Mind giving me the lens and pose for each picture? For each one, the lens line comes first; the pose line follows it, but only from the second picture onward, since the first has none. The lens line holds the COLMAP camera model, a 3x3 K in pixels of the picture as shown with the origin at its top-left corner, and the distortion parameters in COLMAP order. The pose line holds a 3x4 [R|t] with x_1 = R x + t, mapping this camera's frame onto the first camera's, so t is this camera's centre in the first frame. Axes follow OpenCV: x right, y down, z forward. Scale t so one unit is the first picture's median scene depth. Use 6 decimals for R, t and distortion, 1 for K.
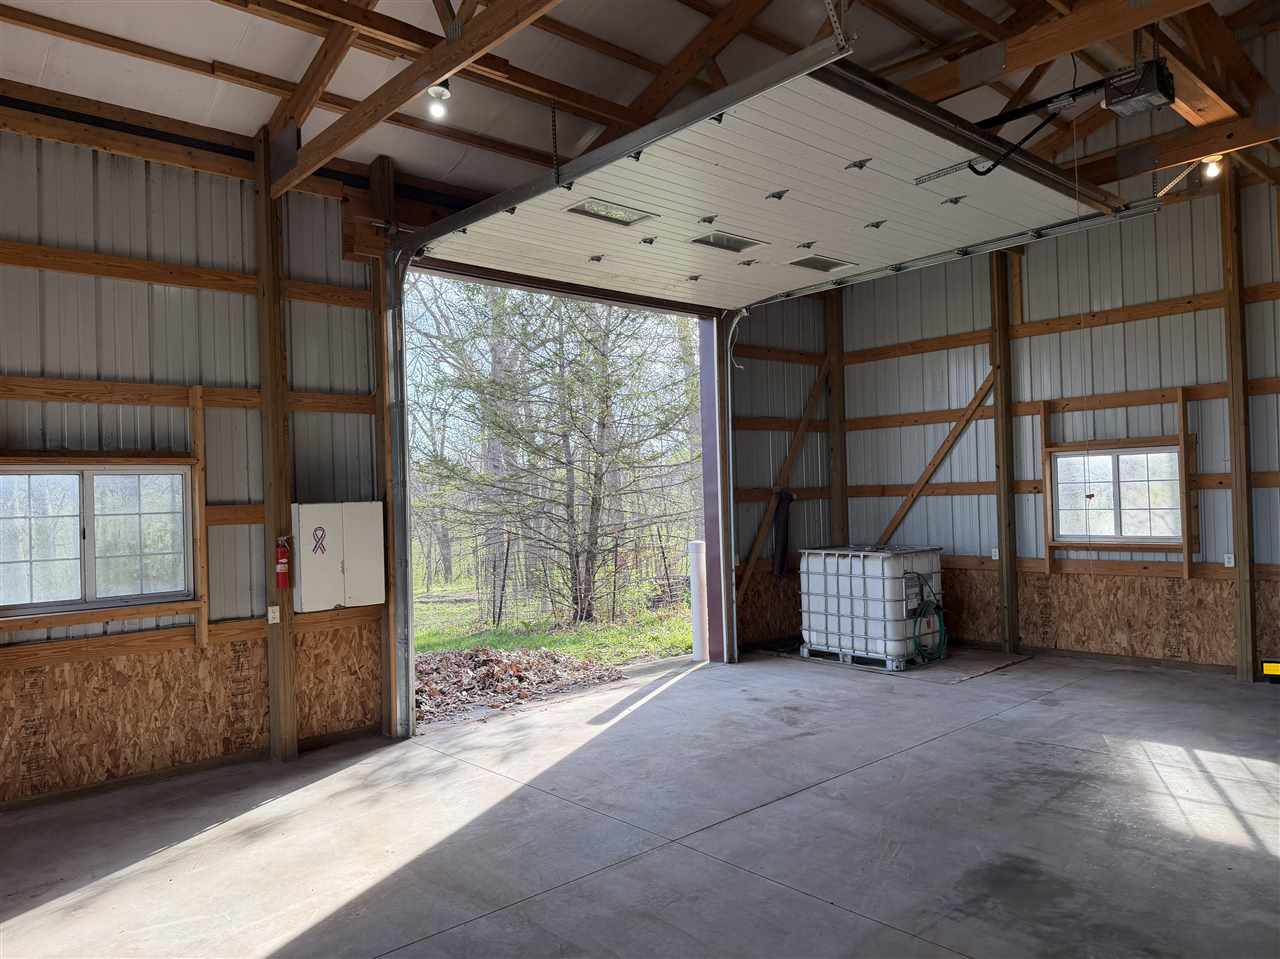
lens RADIAL K [[905.6, 0, 642.4], [0, 905.6, 487.4], [0, 0, 1]] dist [0.076540, -0.112388]
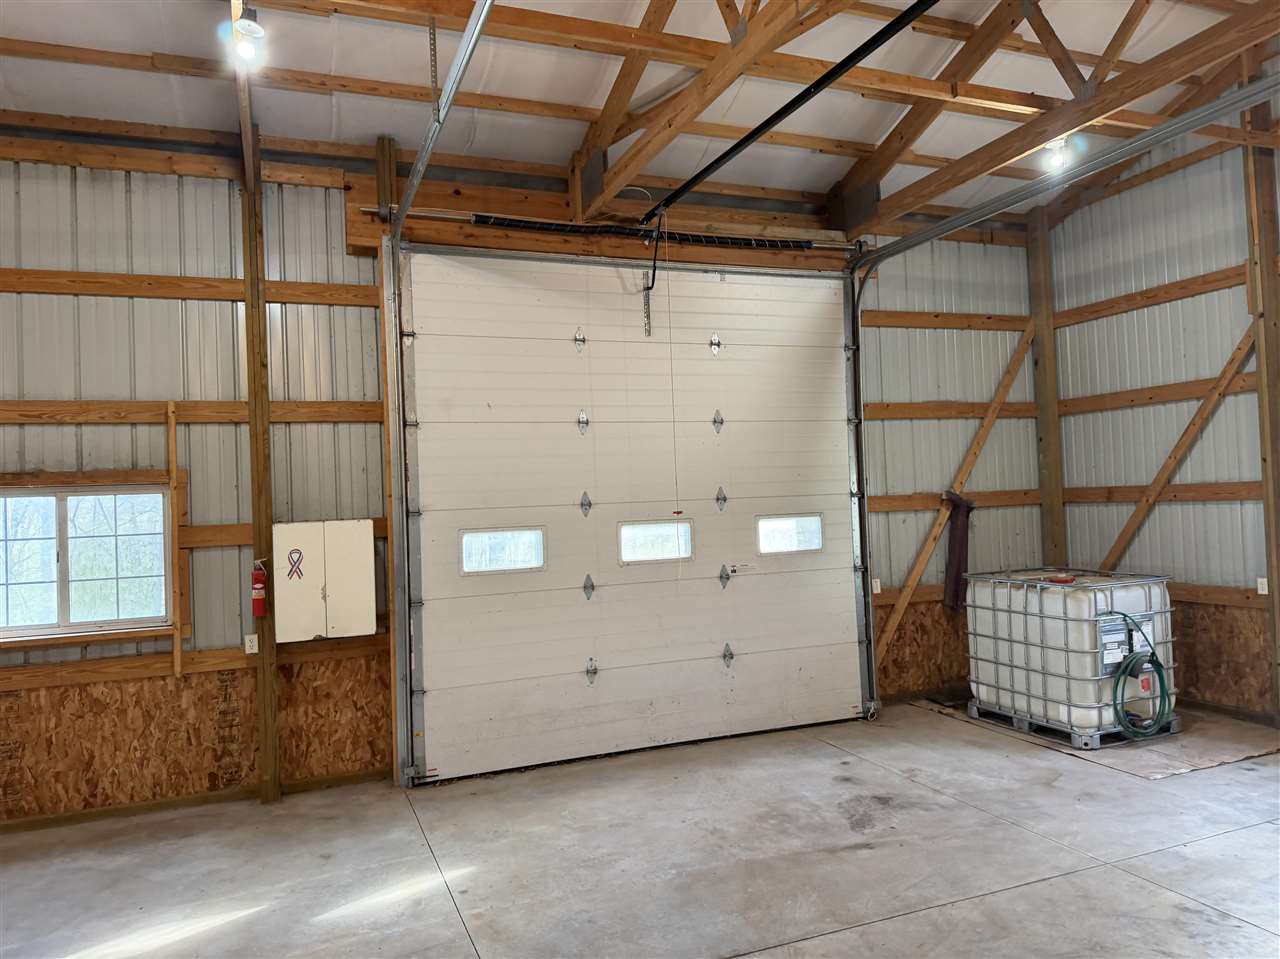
lens RADIAL K [[905.3, 0, 640.0], [0, 905.3, 479.5], [0, 0, 1]] dist [0.001308, -0.008251]
pose [[0.932466, -0.015751, -0.360913, 0.270440], [0.013835, 0.999873, -0.007891, -0.013220], [0.360992, 0.002365, 0.932566, 0.267327]]
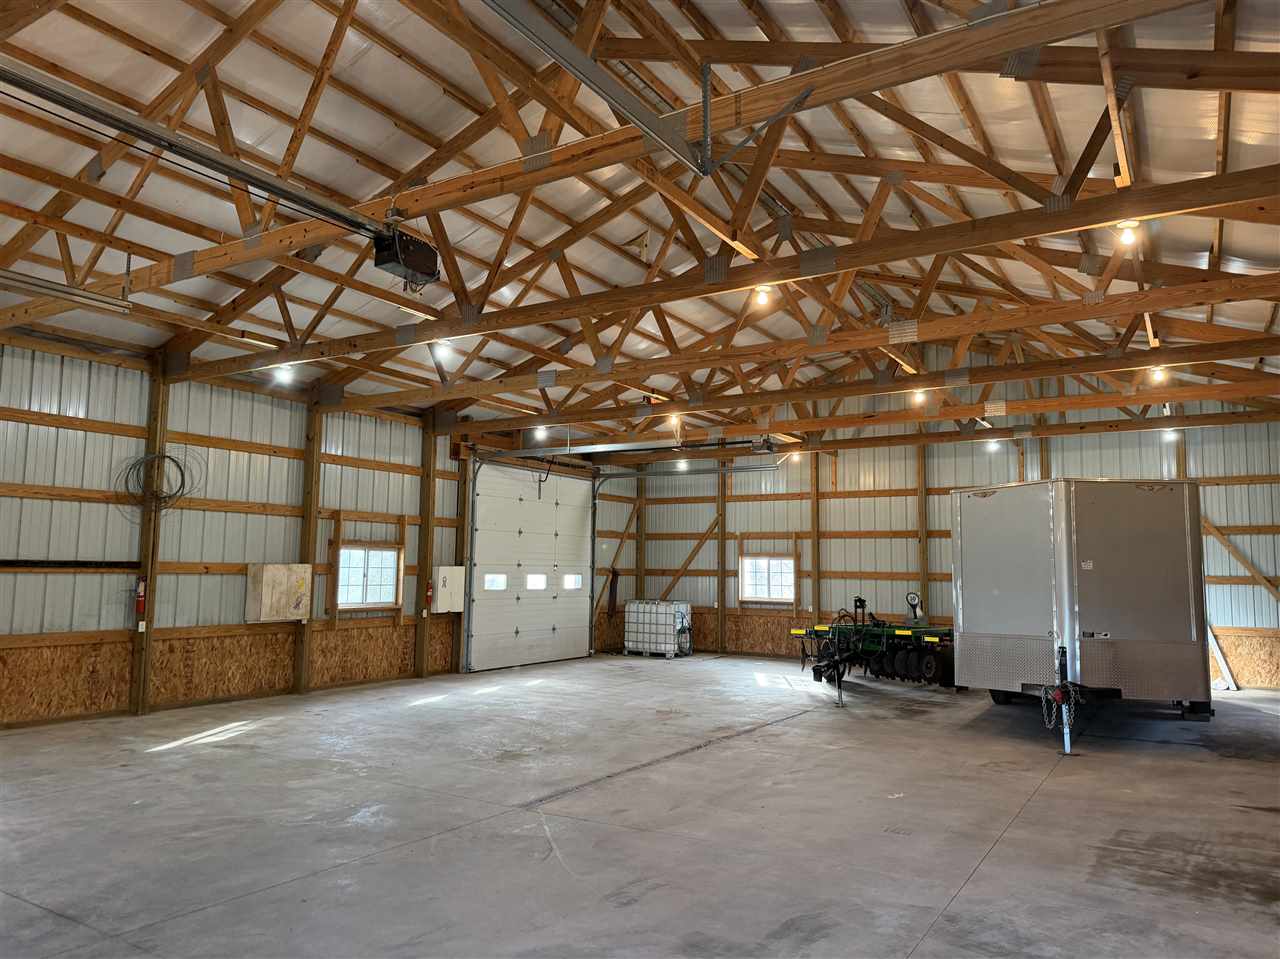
lens RADIAL K [[888.8, 0, 641.6], [0, 888.8, 477.2], [0, 0, 1]] dist [0.076798, -0.101710]
pose [[0.959907, 0.072038, 0.270906, -0.472373], [-0.043900, 0.993123, -0.108534, 0.015401], [-0.276861, 0.092290, 0.956468, -1.252624]]
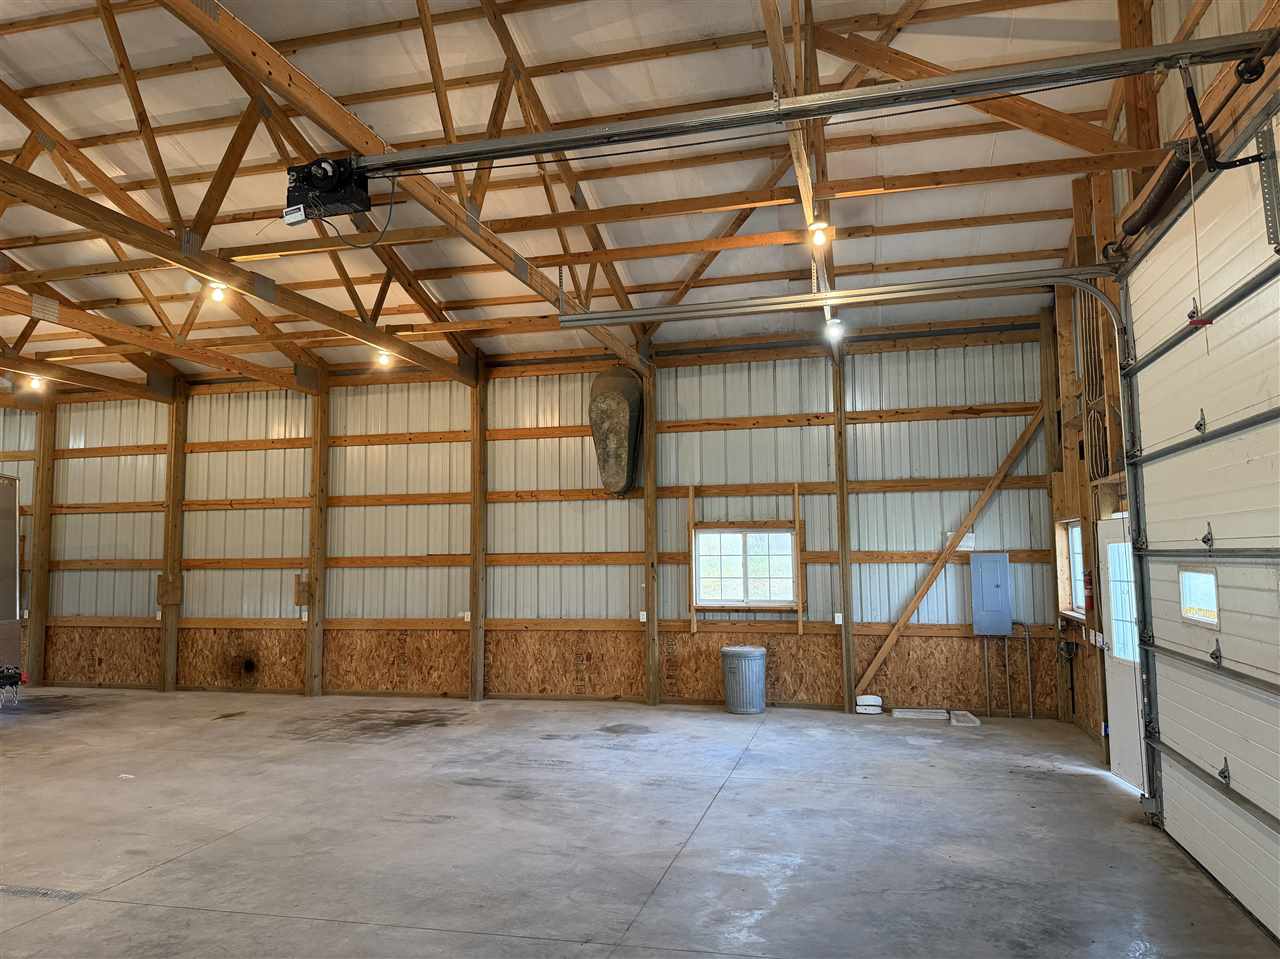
lens RADIAL K [[888.8, 0, 641.6], [0, 888.8, 477.2], [0, 0, 1]] dist [0.076798, -0.101710]
pose [[-0.541420, 0.108768, 0.833687, -1.179335], [0.020873, 0.993030, -0.116001, 0.035396], [-0.840493, -0.045404, -0.539917, -0.209012]]
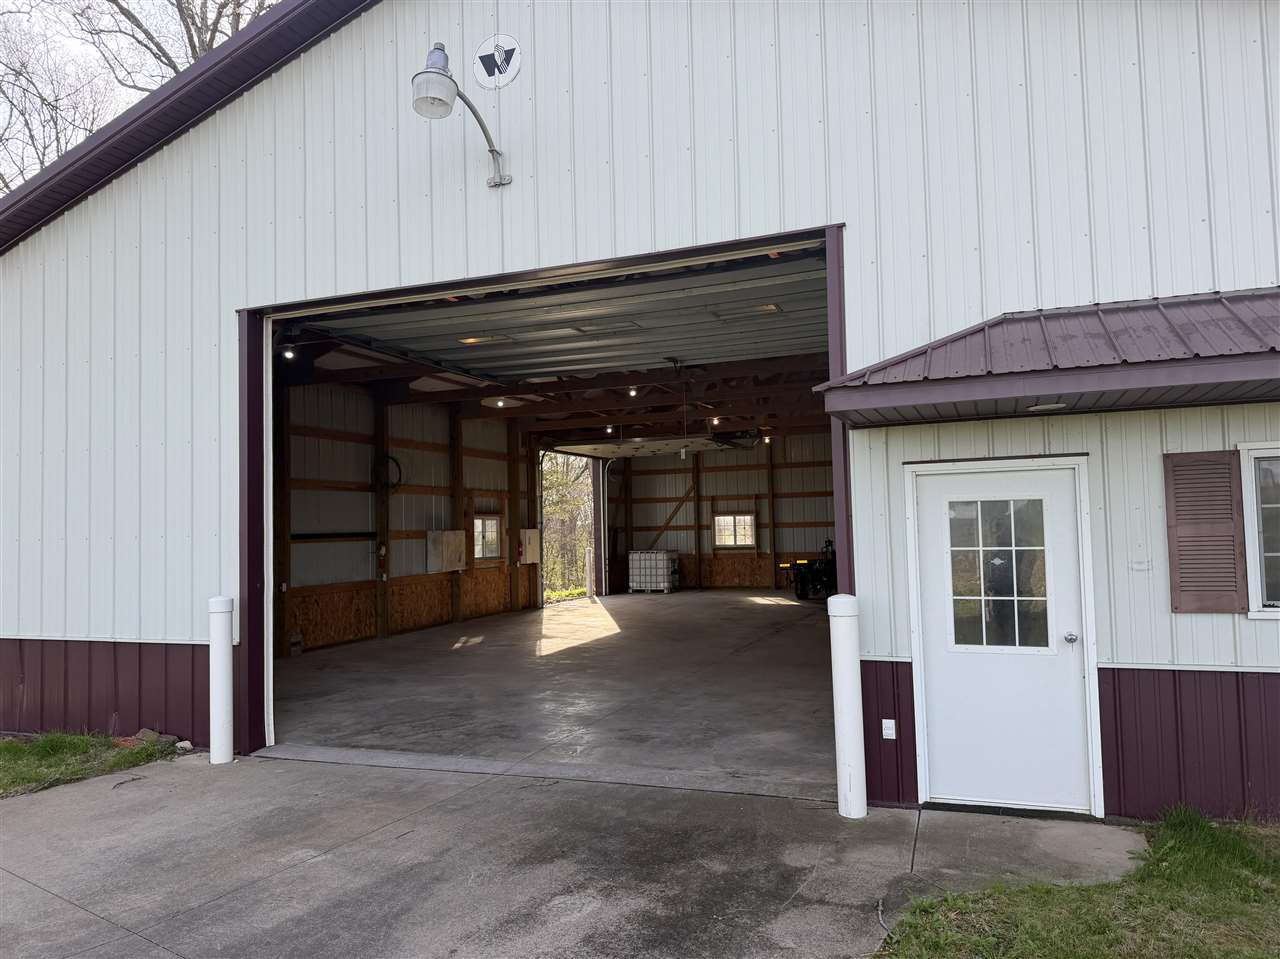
lens RADIAL K [[905.3, 0, 640.0], [0, 905.3, 479.5], [0, 0, 1]] dist [0.001308, -0.008251]
pose [[0.896593, 0.031785, 0.441714, -1.296177], [-0.004451, 0.998017, -0.062781, 0.037627], [-0.442834, 0.054323, 0.894957, -1.822833]]
